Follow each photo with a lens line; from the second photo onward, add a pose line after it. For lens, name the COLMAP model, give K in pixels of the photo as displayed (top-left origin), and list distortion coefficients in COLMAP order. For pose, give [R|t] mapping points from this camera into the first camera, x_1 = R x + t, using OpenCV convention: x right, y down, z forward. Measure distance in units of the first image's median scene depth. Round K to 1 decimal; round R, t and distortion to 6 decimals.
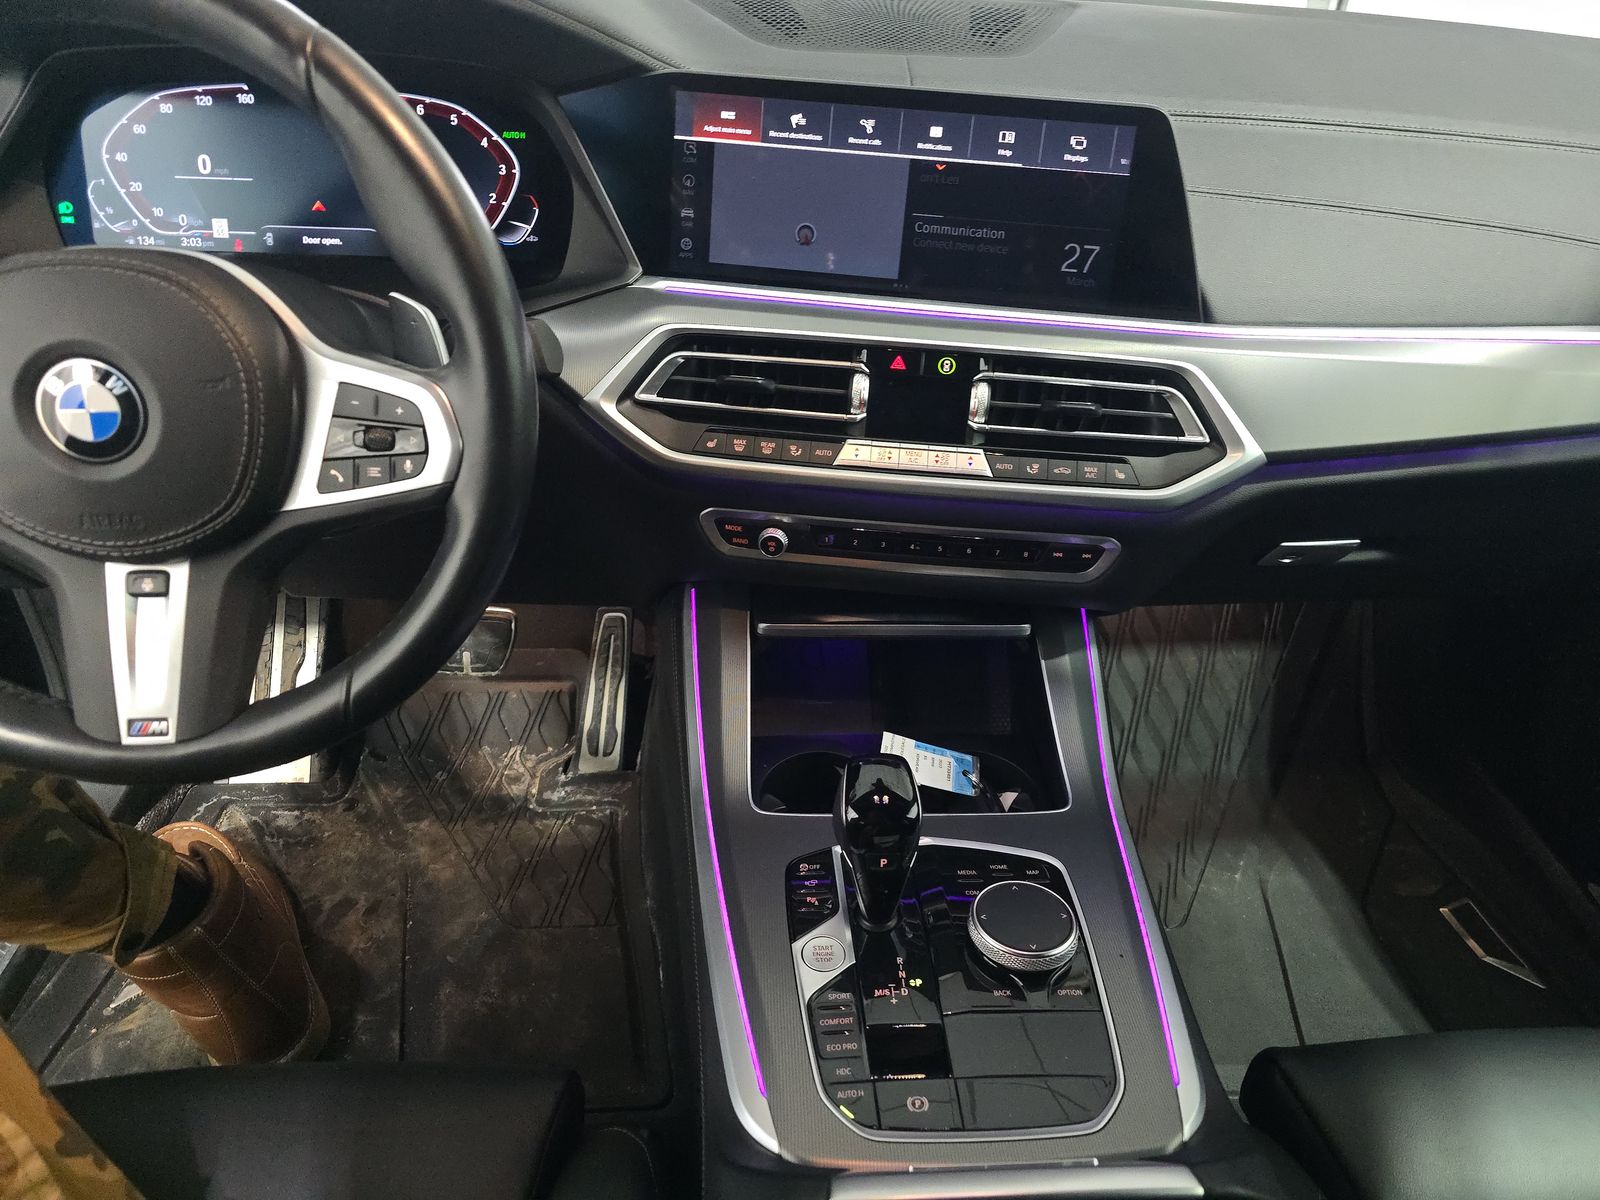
lens RADIAL K [[1077.4, 0, 798.3], [0, 1077.4, 628.2], [0, 0, 1]] dist [0.008170, -0.017249]
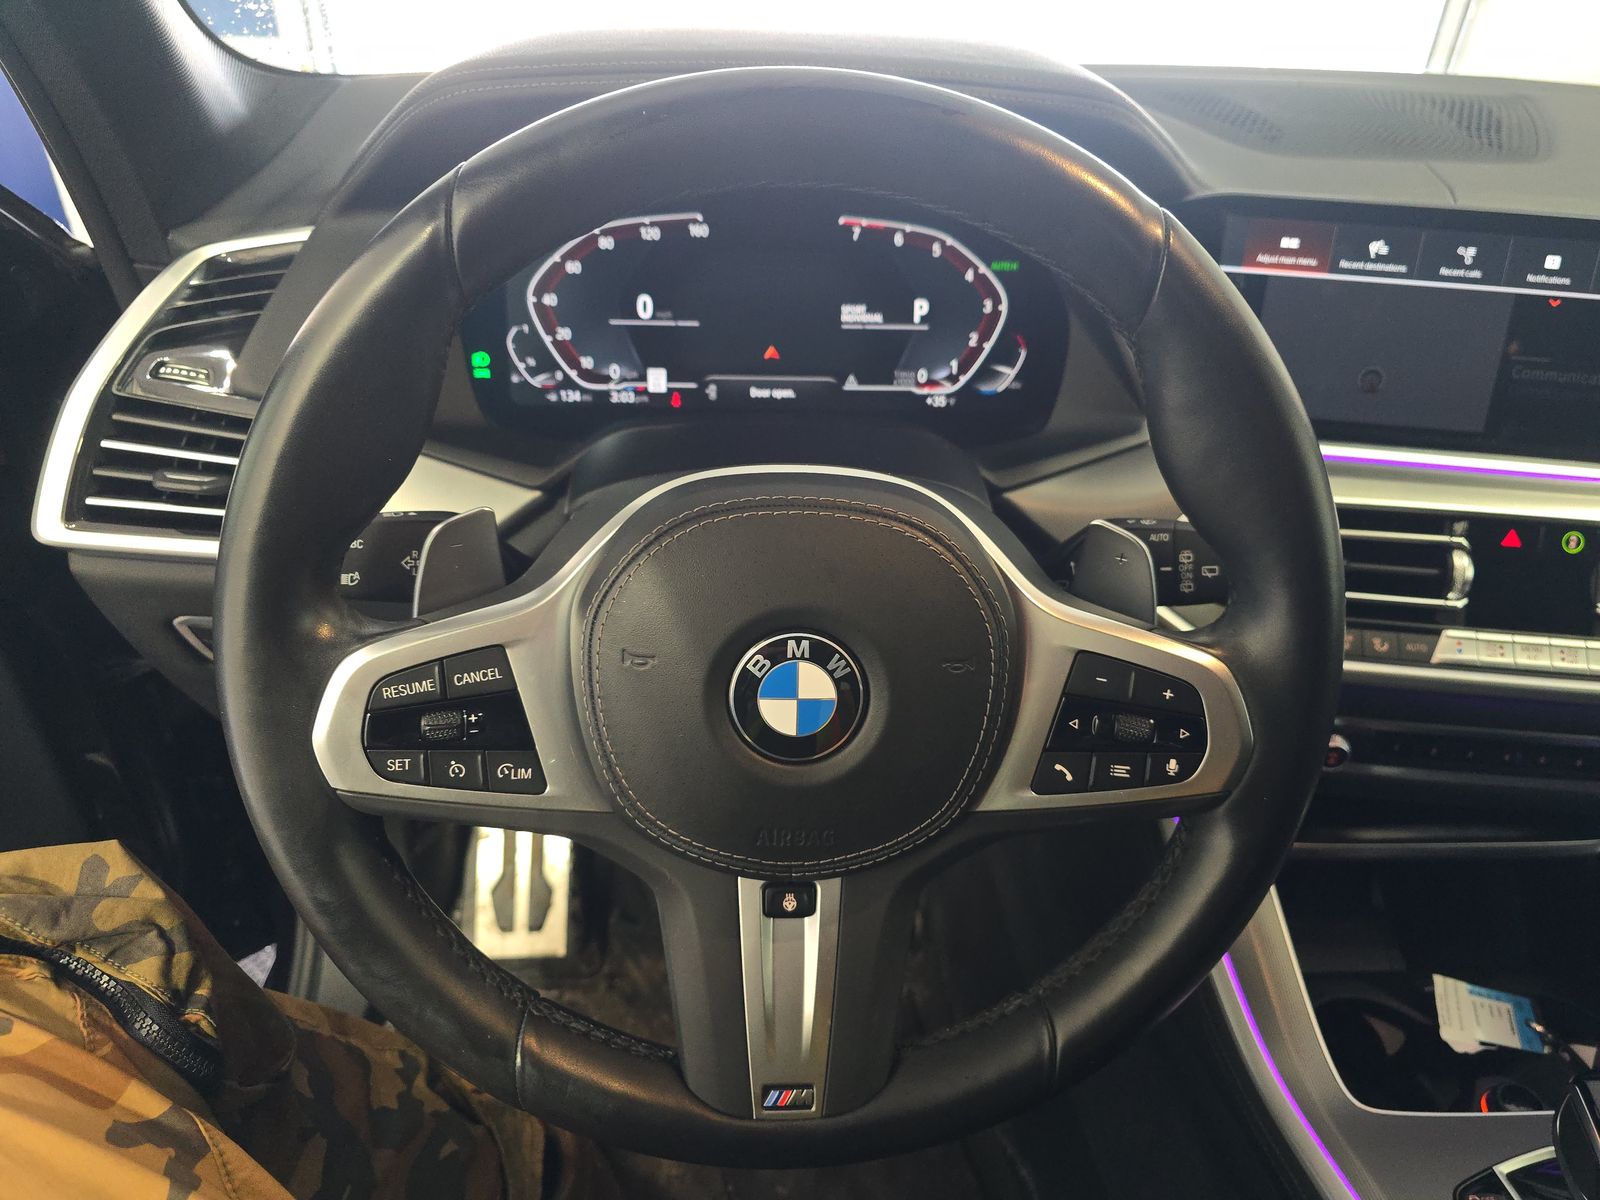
lens RADIAL K [[1077.4, 0, 795.8], [0, 1077.4, 613.5], [0, 0, 1]] dist [0.008170, -0.017249]
pose [[0.999869, -0.009534, -0.013070, -0.429257], [0.008757, 0.998263, -0.058266, -0.143636], [0.013603, 0.058144, 0.998216, 0.179447]]
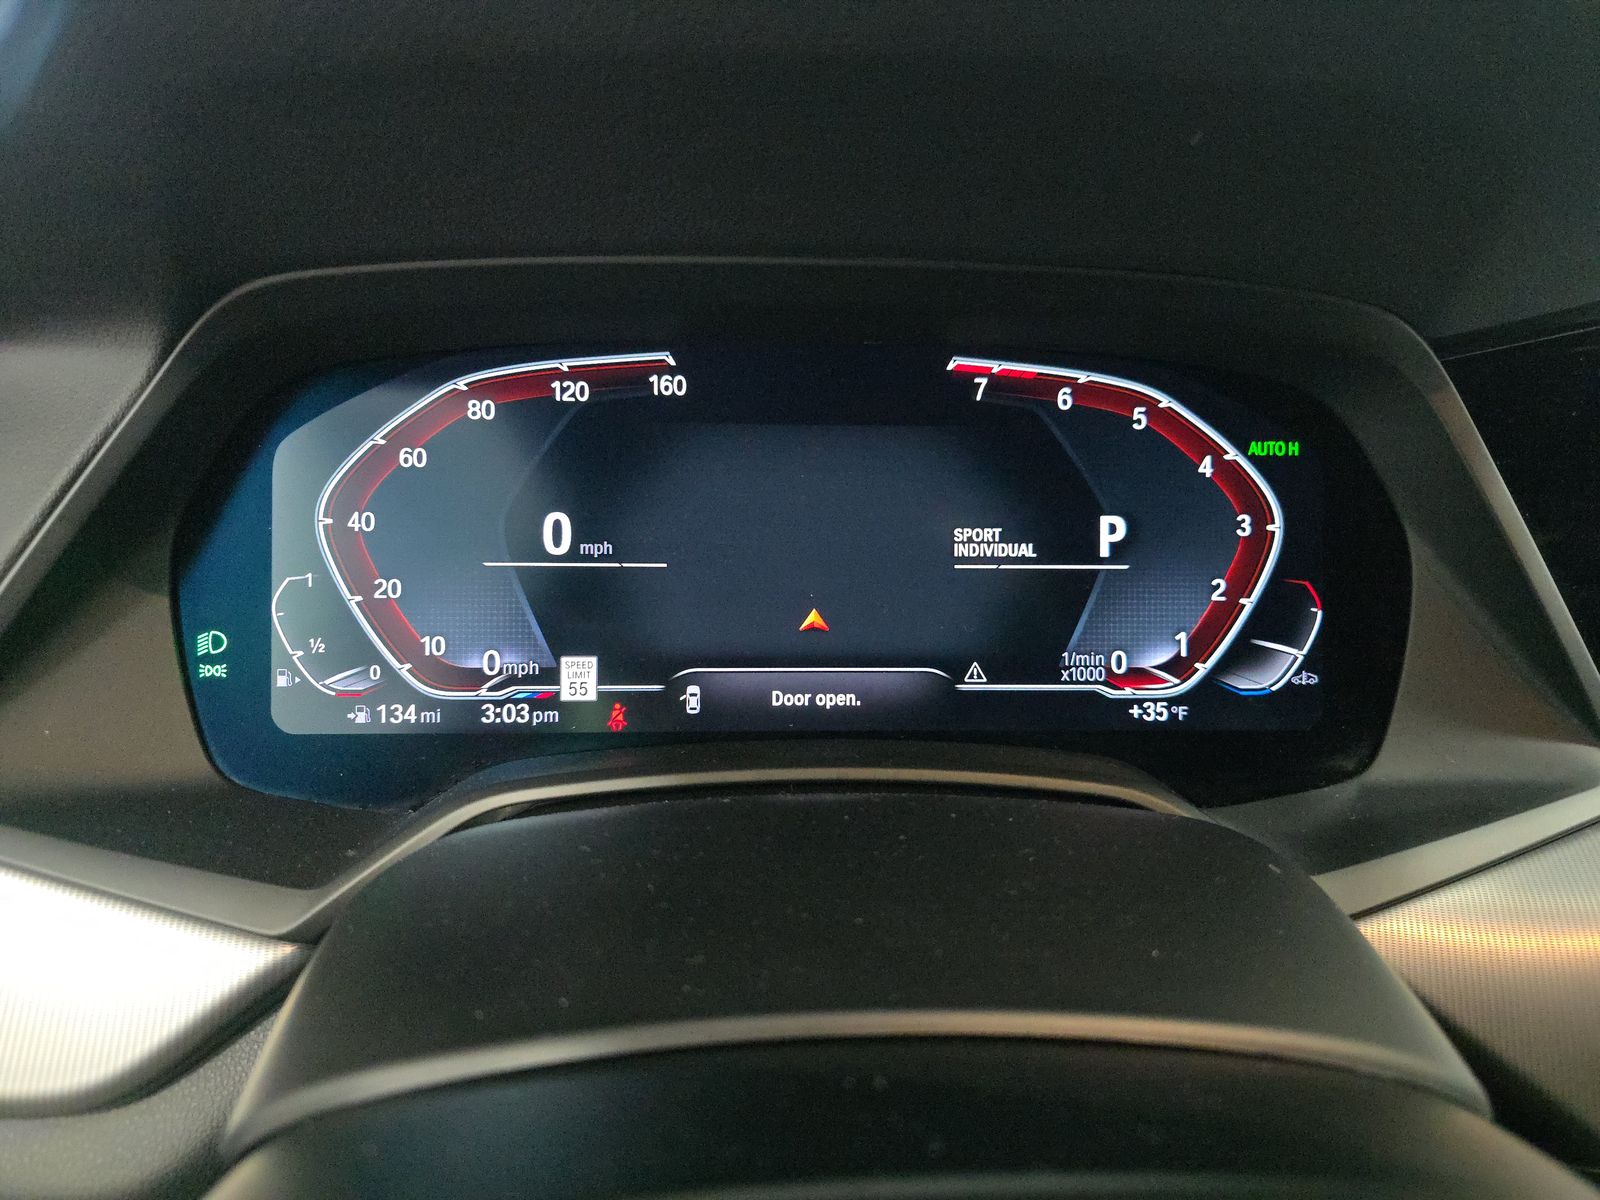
lens RADIAL K [[1077.4, 0, 795.4], [0, 1077.4, 592.4], [0, 0, 1]] dist [0.008170, -0.017249]
pose [[0.999353, -0.019442, -0.030255, -0.451949], [0.011246, 0.968026, -0.250598, -0.306831], [0.034160, 0.250095, 0.967618, 0.614552]]
